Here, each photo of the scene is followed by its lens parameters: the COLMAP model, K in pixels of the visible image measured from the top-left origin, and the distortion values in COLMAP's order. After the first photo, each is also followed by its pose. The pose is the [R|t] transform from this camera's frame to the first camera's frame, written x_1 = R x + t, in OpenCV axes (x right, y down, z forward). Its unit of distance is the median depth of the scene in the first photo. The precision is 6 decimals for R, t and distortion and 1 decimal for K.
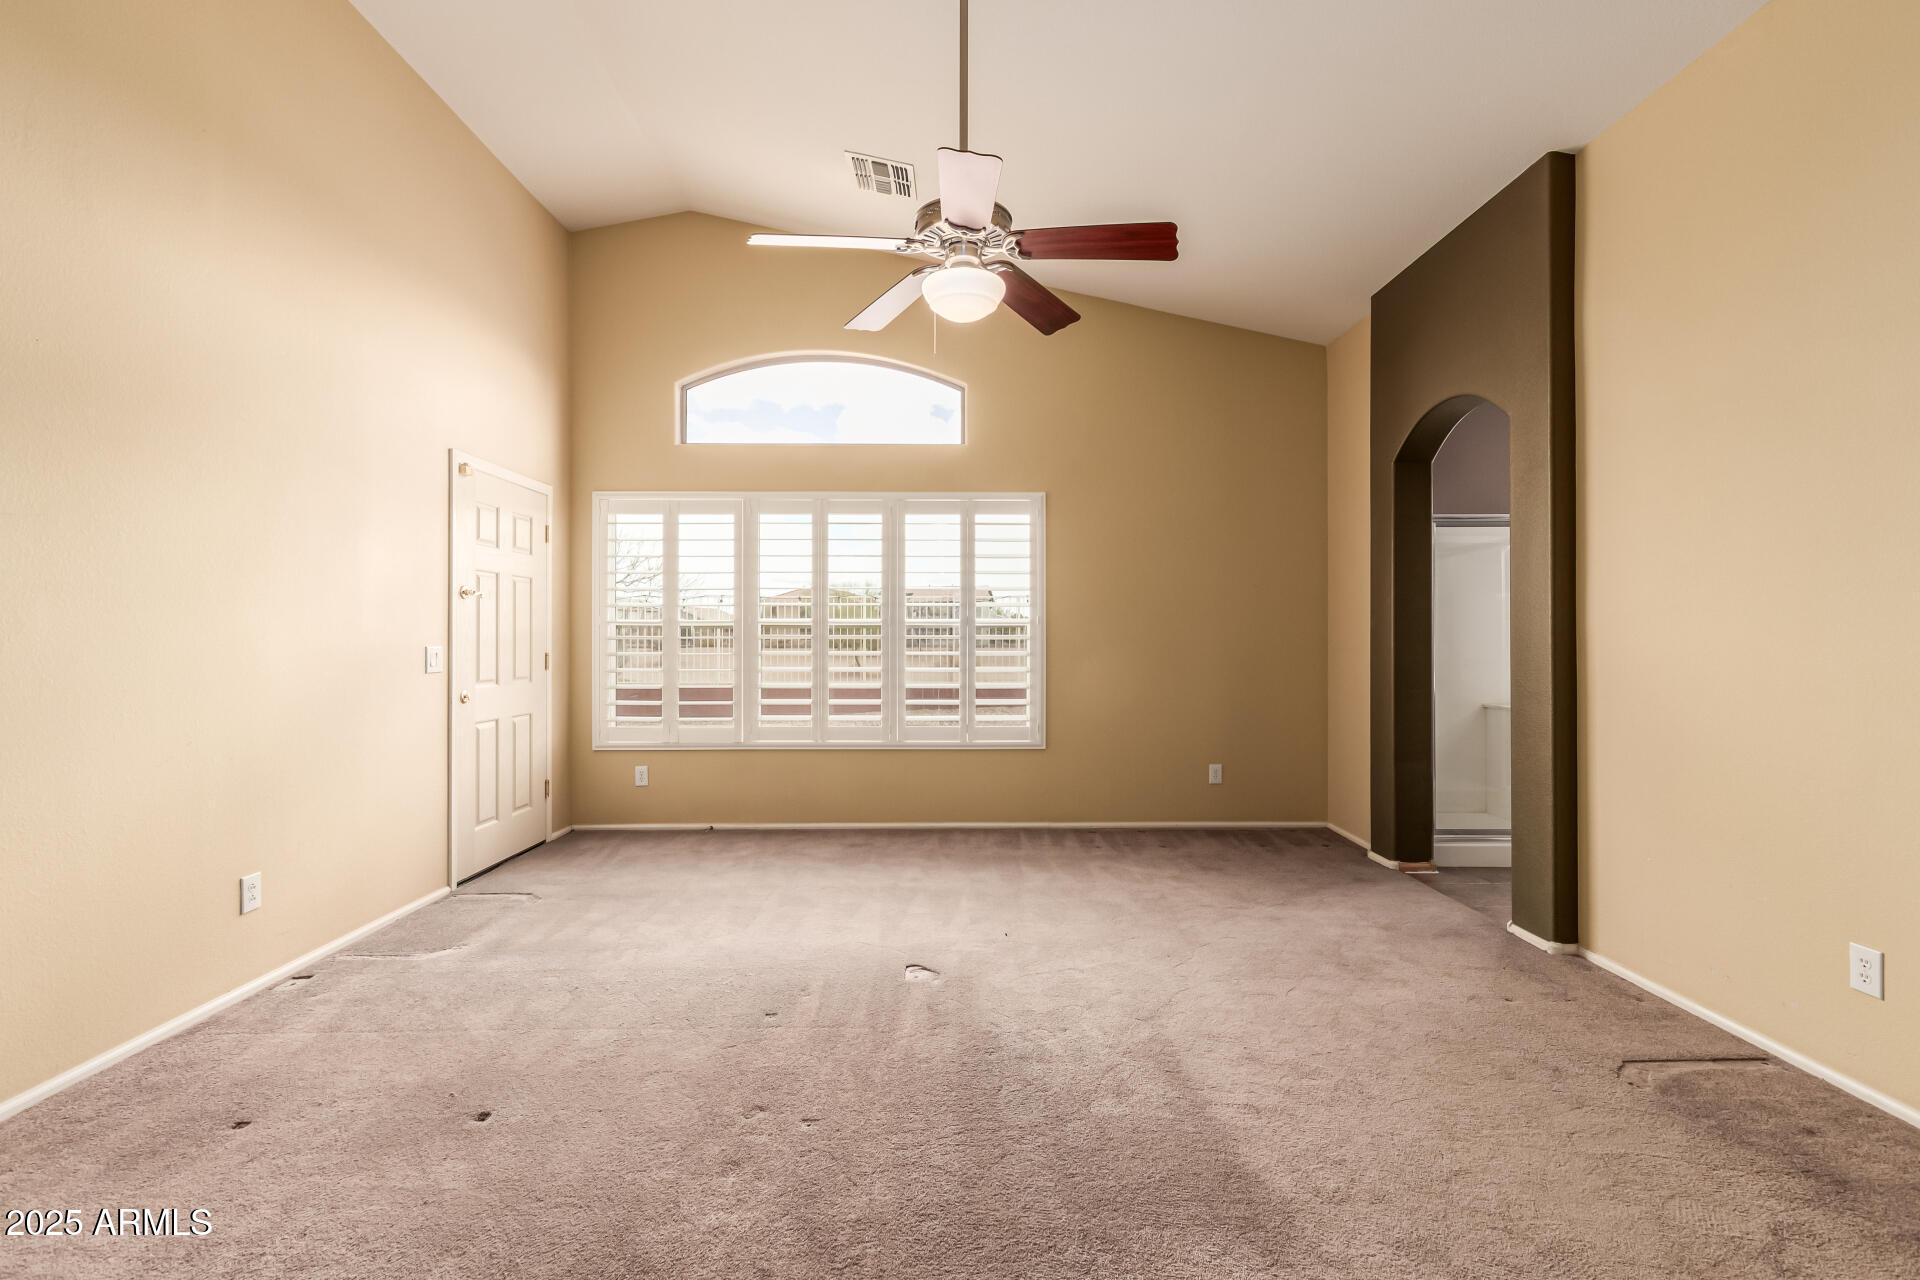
lens RADIAL K [[825.6, 0, 954.8], [0, 825.6, 641.7], [0, 0, 1]] dist [0.009535, -0.004079]
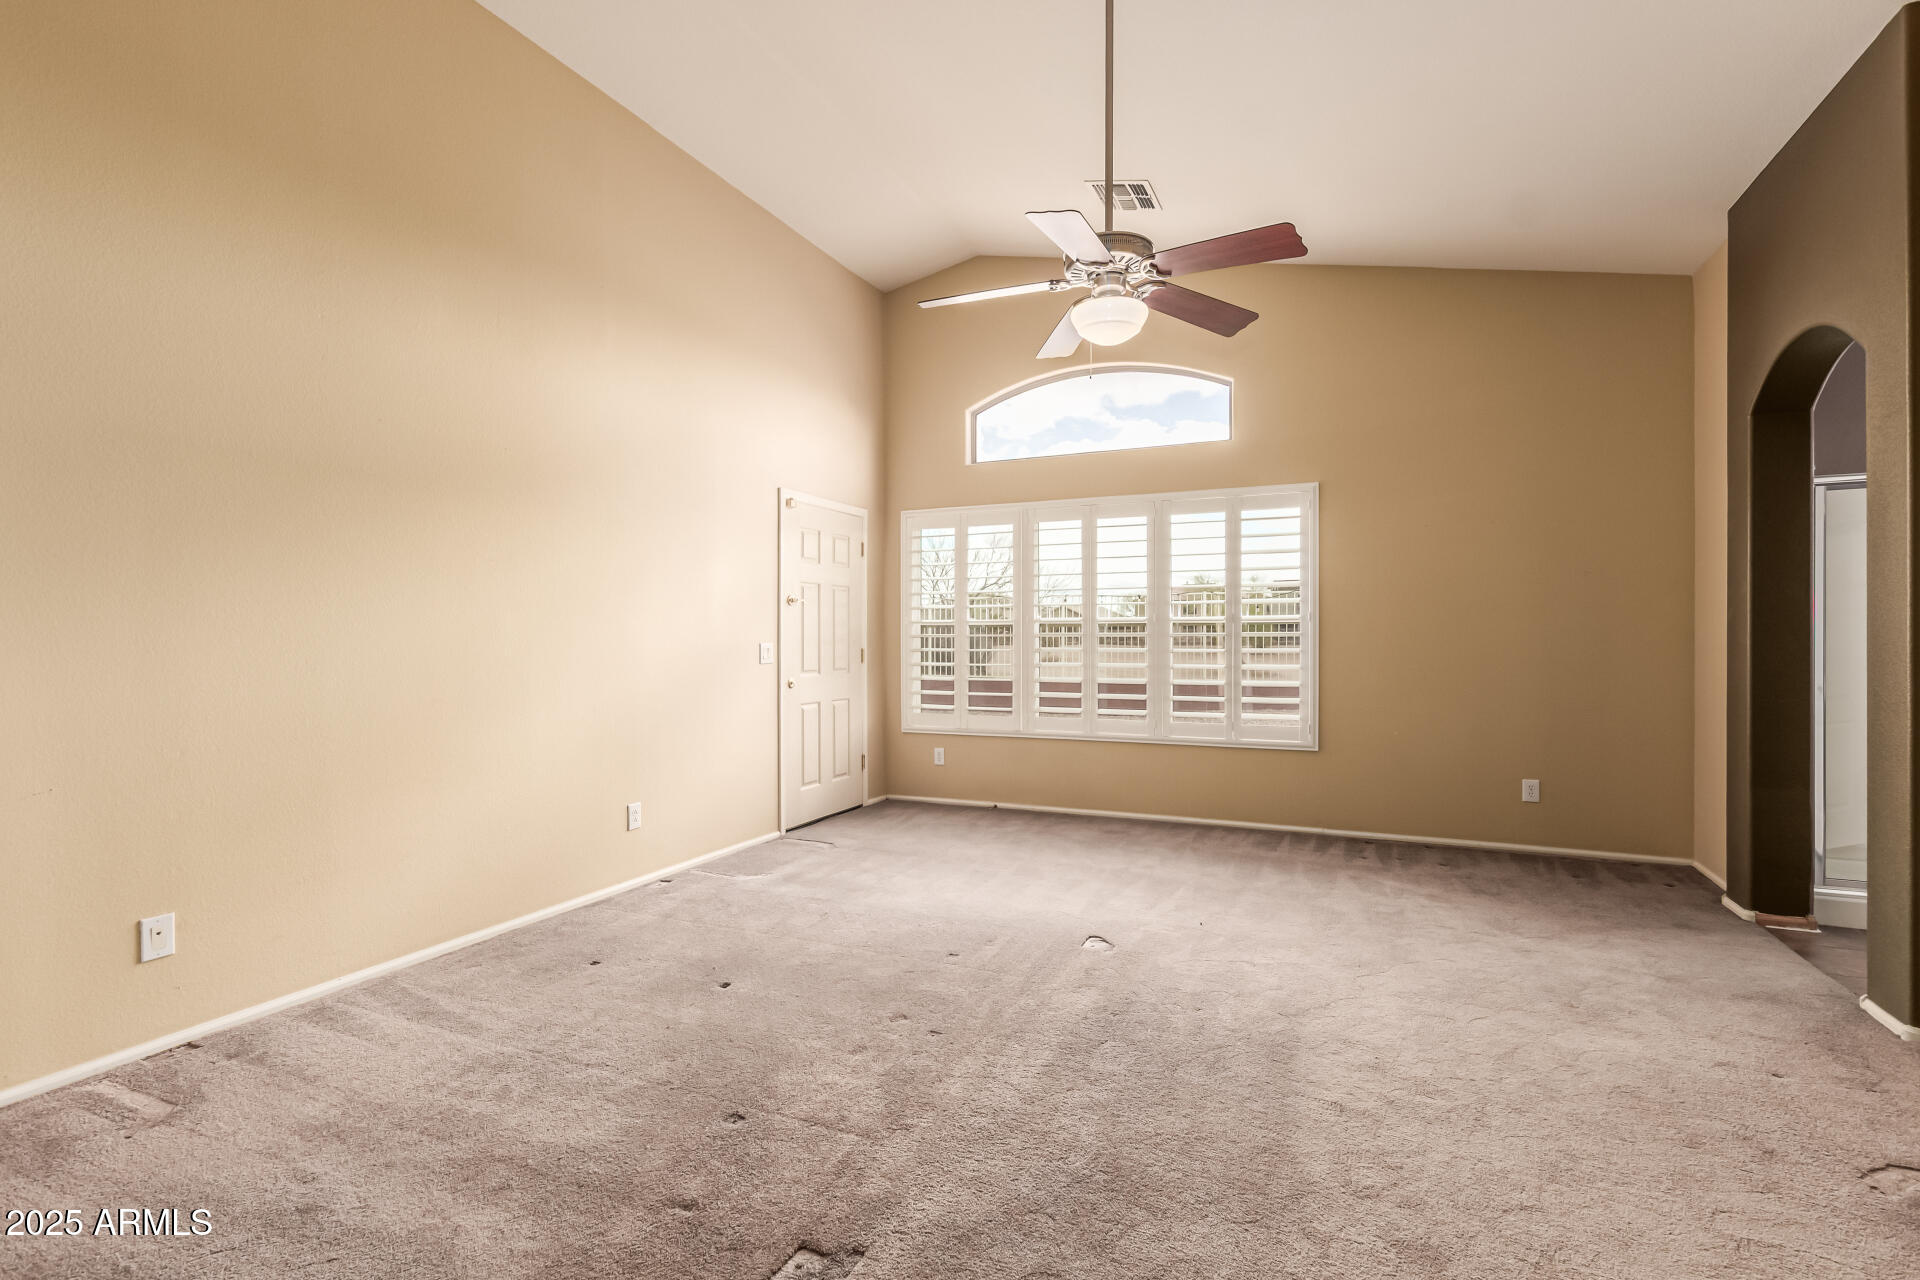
lens RADIAL K [[825.6, 0, 976.8], [0, 825.6, 641.4], [0, 0, 1]] dist [0.009535, -0.004079]
pose [[0.916542, -0.000076, -0.399937, 0.238300], [0.001202, 0.999996, 0.002563, 0.000302], [0.399936, -0.002830, 0.916539, -0.057631]]
